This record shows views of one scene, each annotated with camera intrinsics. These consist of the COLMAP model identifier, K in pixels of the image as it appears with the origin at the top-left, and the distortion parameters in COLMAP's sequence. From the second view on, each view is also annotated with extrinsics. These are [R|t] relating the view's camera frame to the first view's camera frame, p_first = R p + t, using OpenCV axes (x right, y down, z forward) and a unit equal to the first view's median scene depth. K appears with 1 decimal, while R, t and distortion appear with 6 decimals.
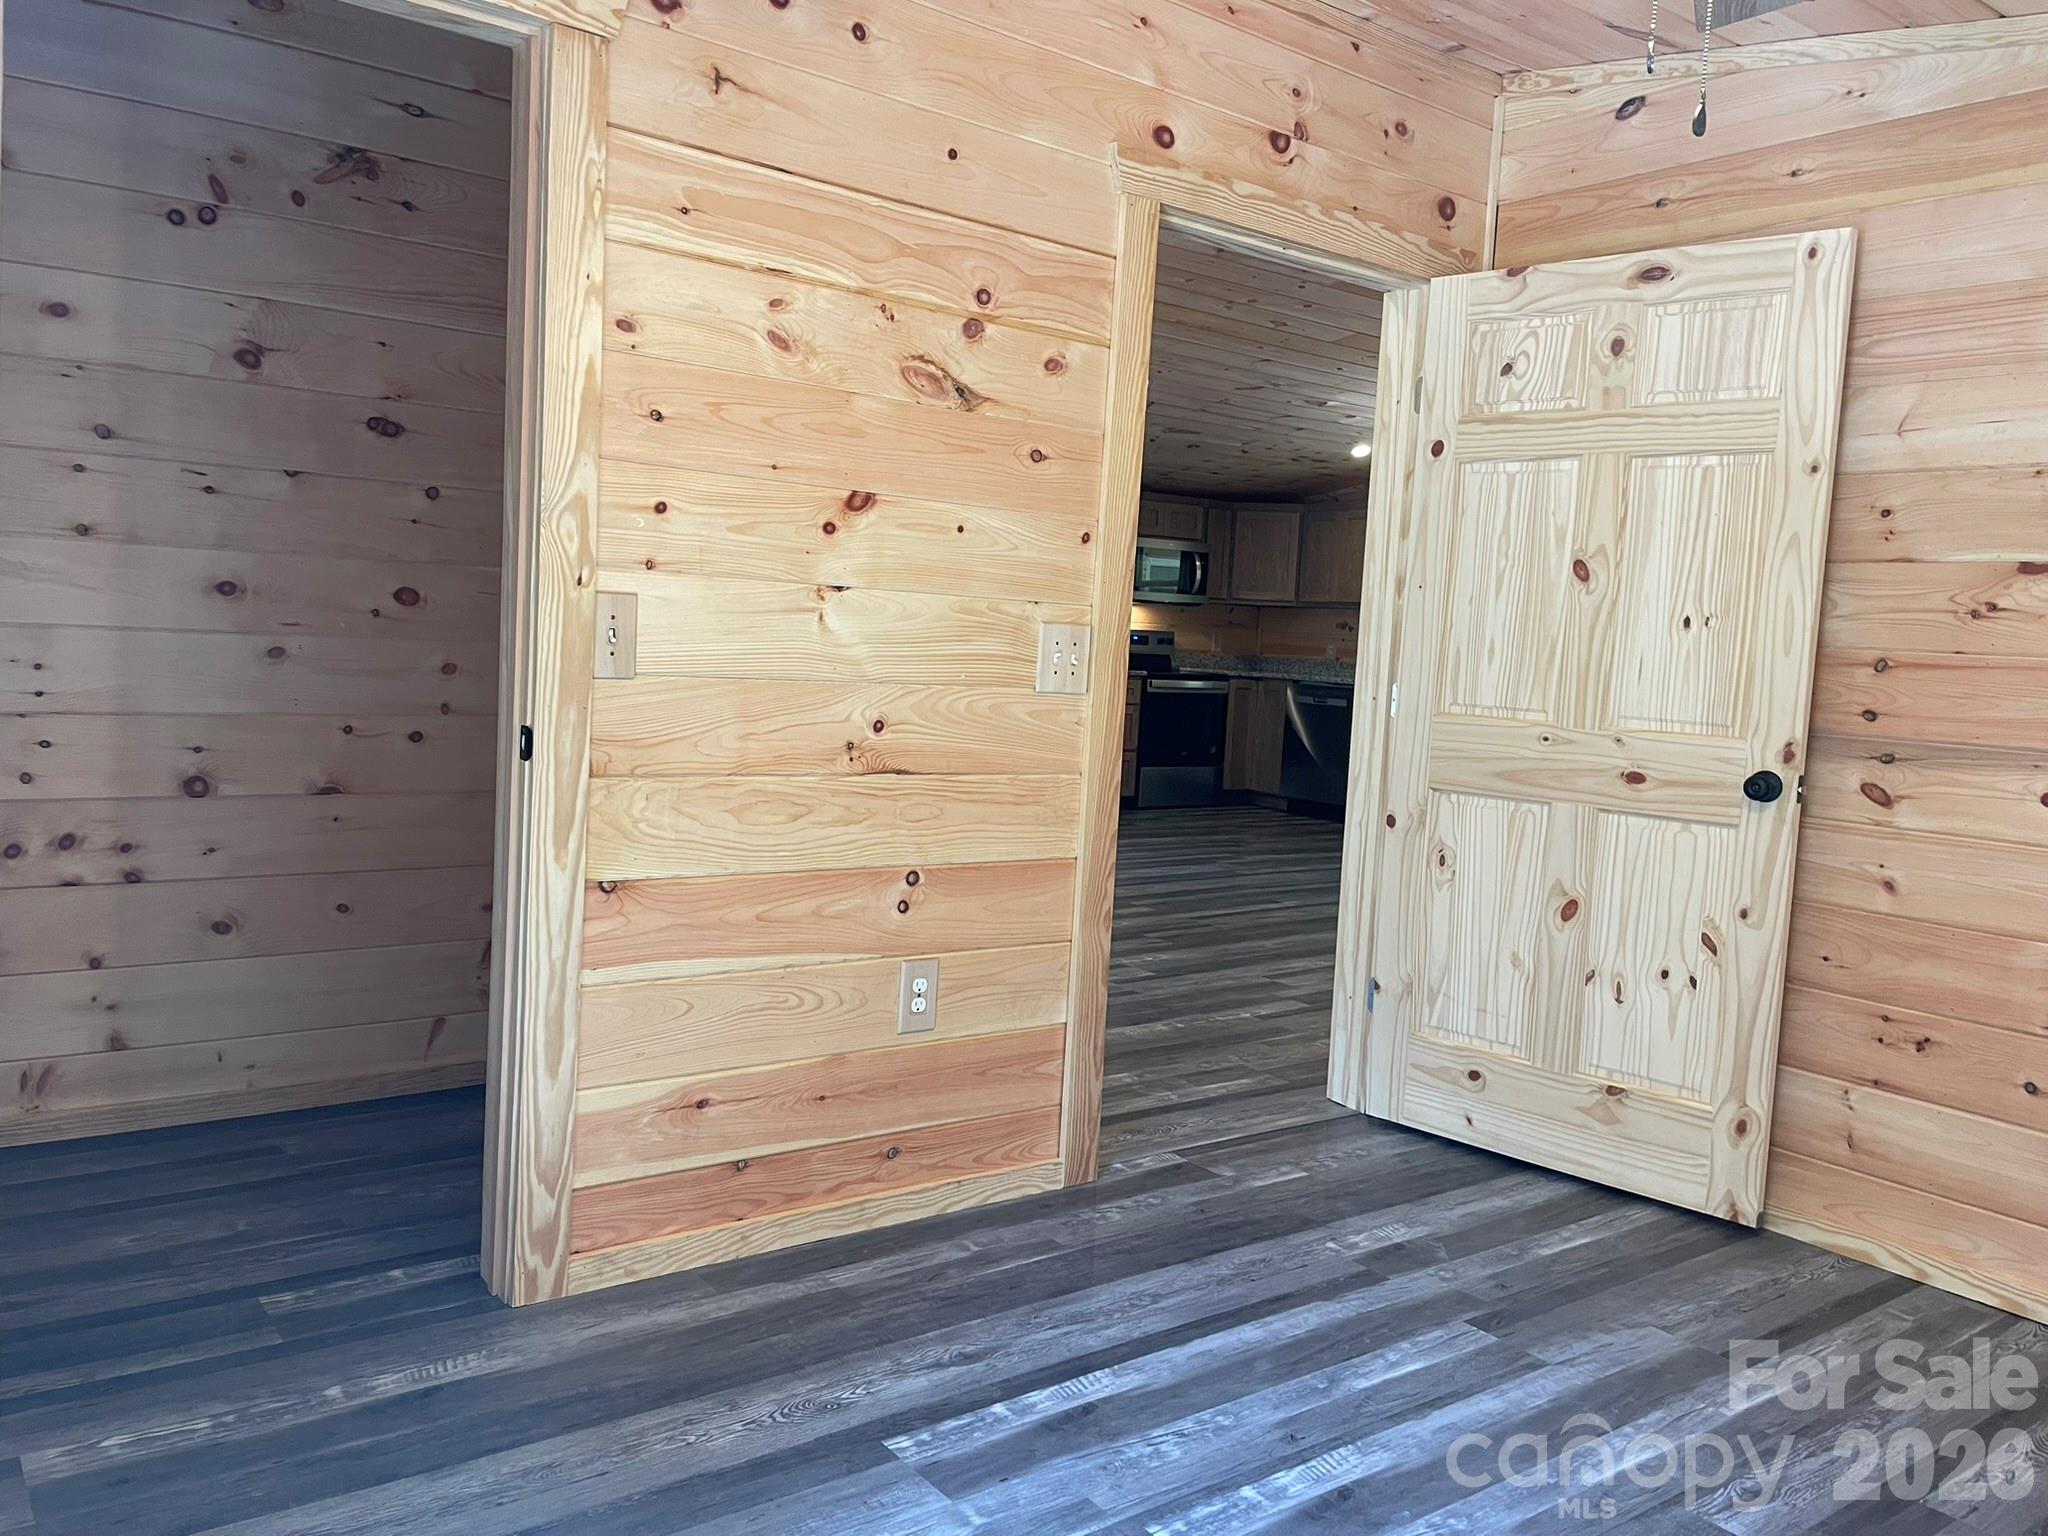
lens RADIAL K [[1545.6, 0, 1015.5], [0, 1545.6, 760.3], [0, 0, 1]] dist [0.091269, -0.116832]
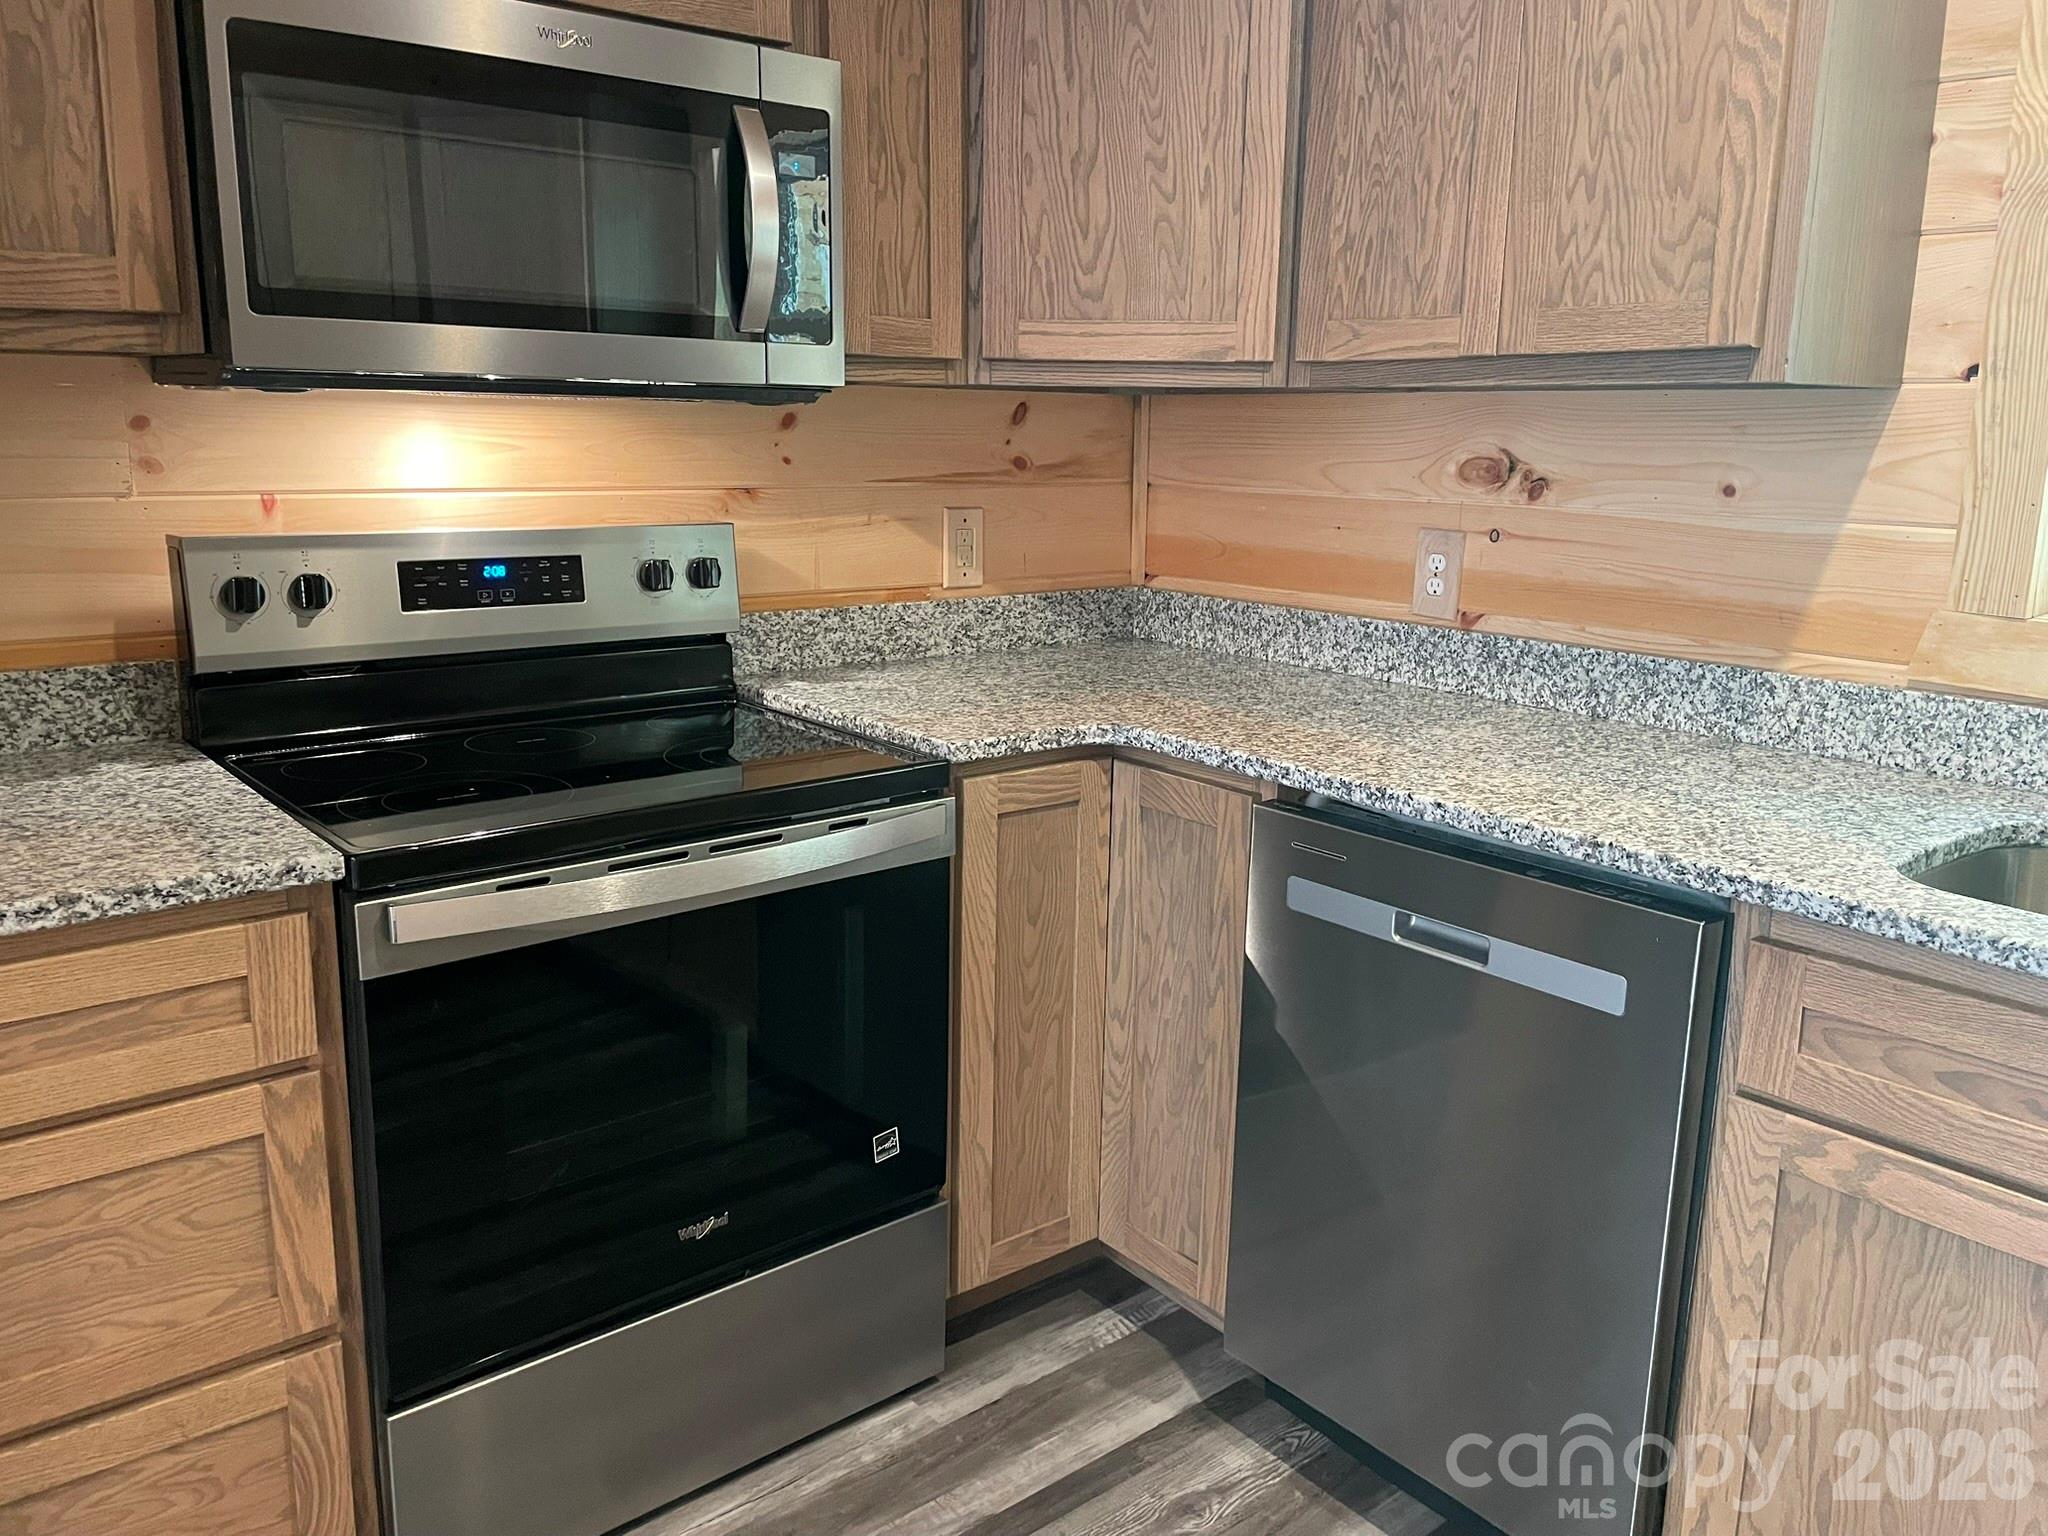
lens RADIAL K [[1545.6, 0, 1041.9], [0, 1545.6, 744.4], [0, 0, 1]] dist [0.091269, -0.116832]
pose [[0.998258, -0.042581, 0.040851, 0.168427], [0.037148, 0.991386, 0.125598, -0.096835], [-0.045847, -0.123861, 0.991240, 0.964083]]
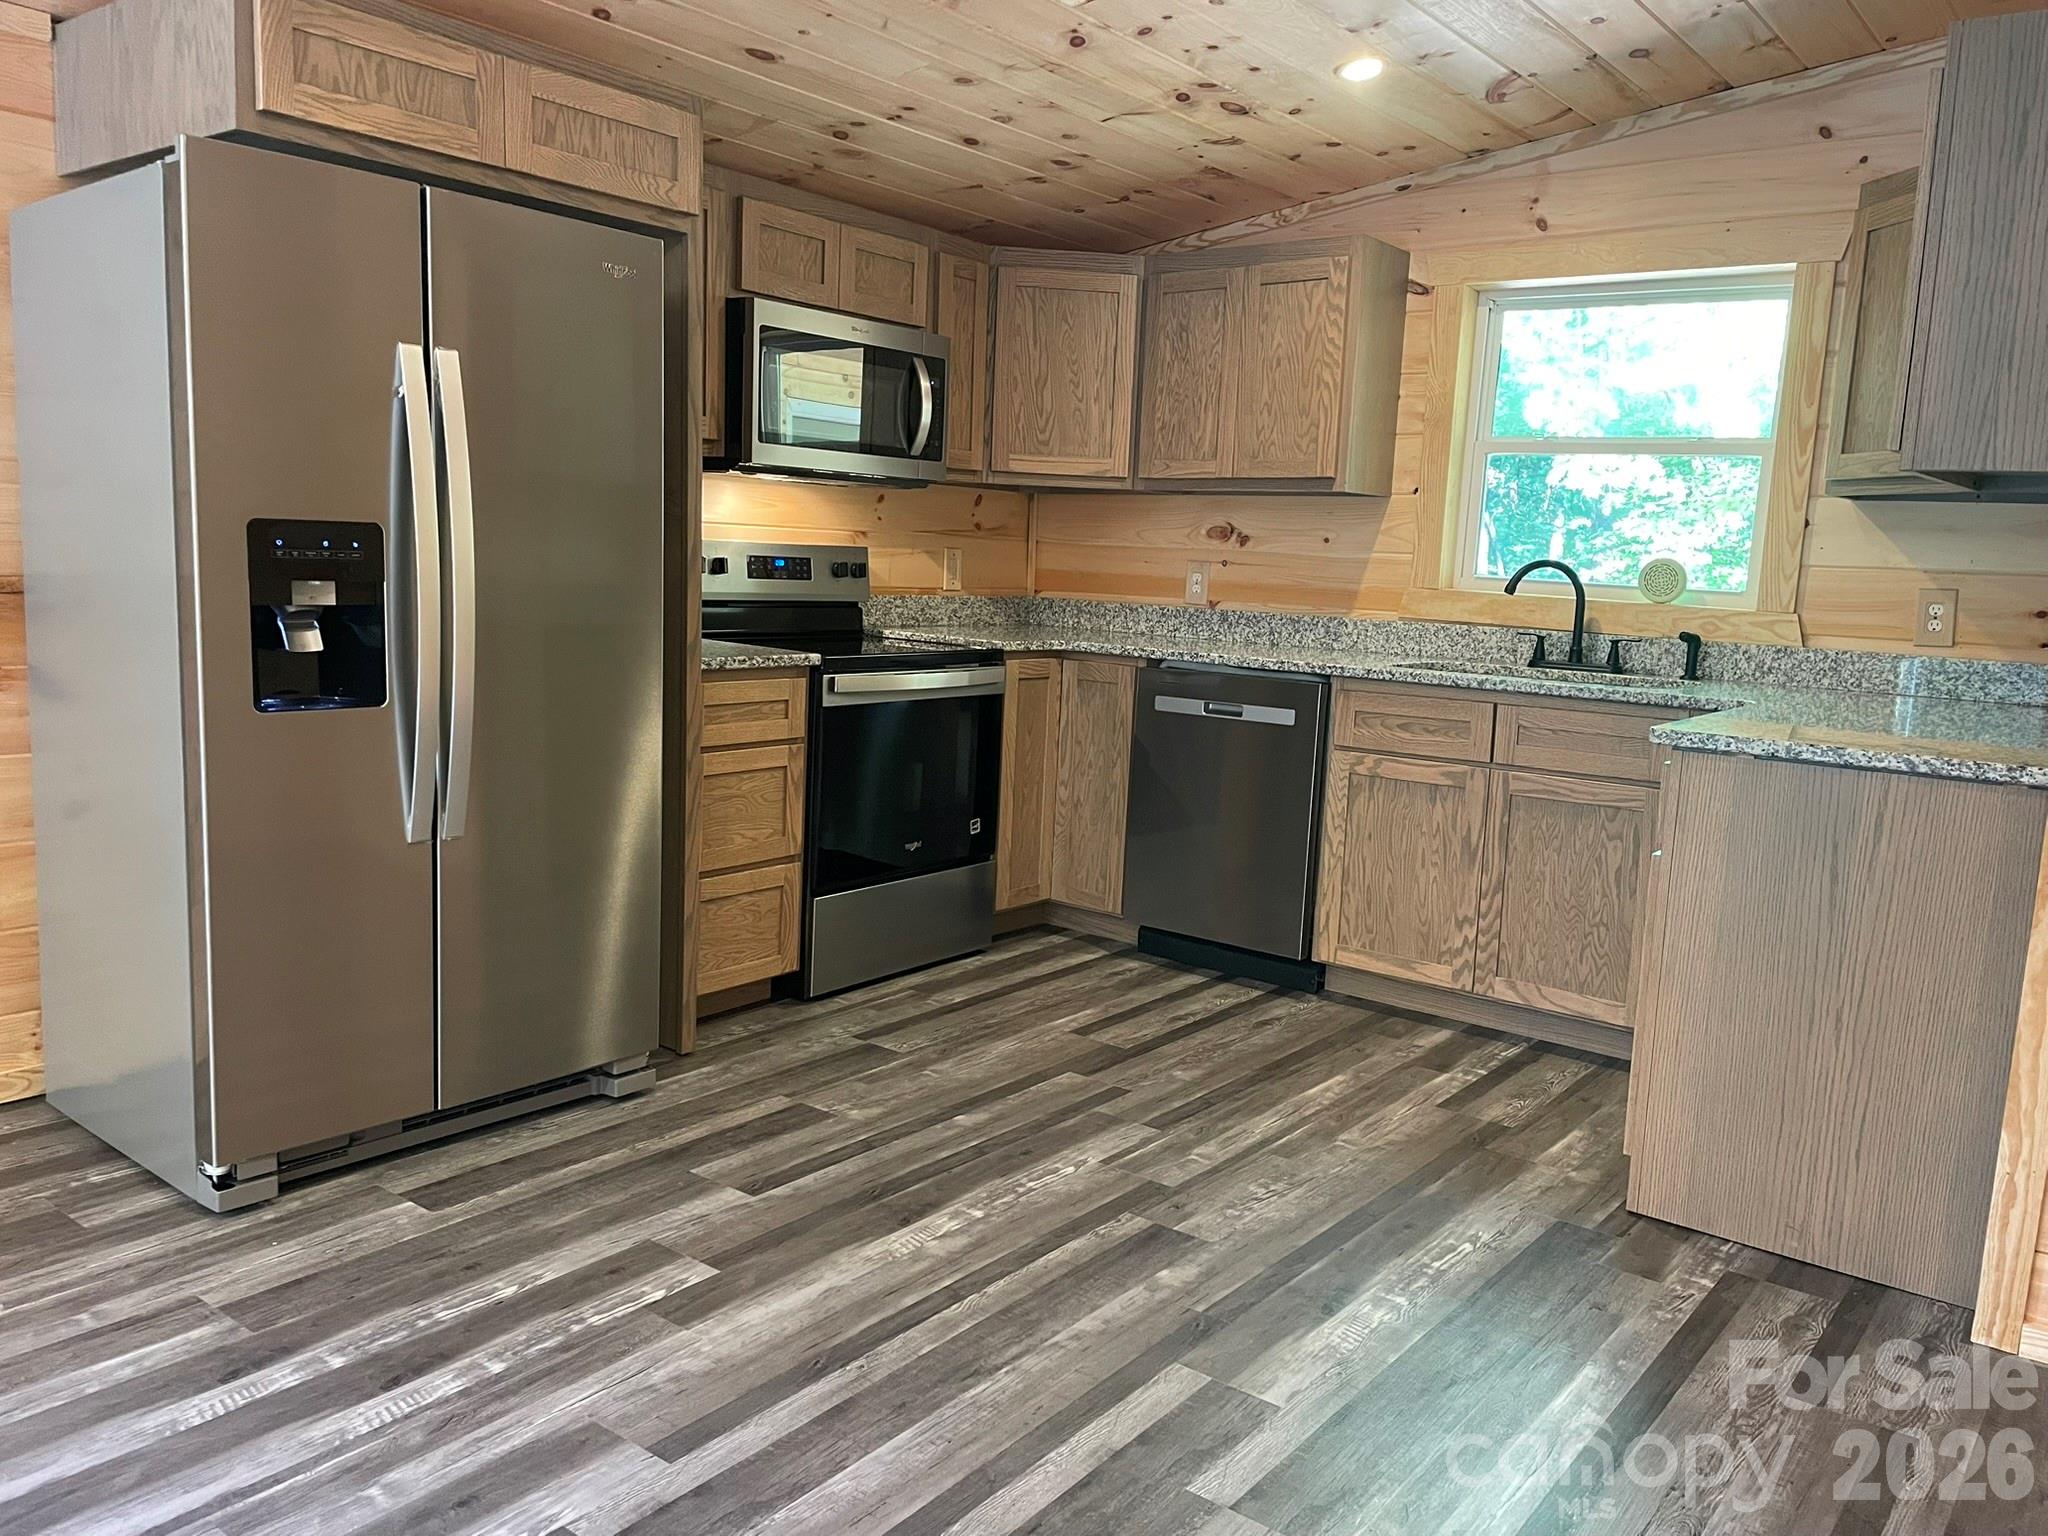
lens RADIAL K [[1545.6, 0, 1037.4], [0, 1545.6, 765.0], [0, 0, 1]] dist [0.091269, -0.116832]
pose [[0.964214, -0.045232, 0.261237, 0.039827], [0.027764, 0.997148, 0.070175, -0.063389], [-0.263666, -0.060410, 0.962720, 0.696744]]
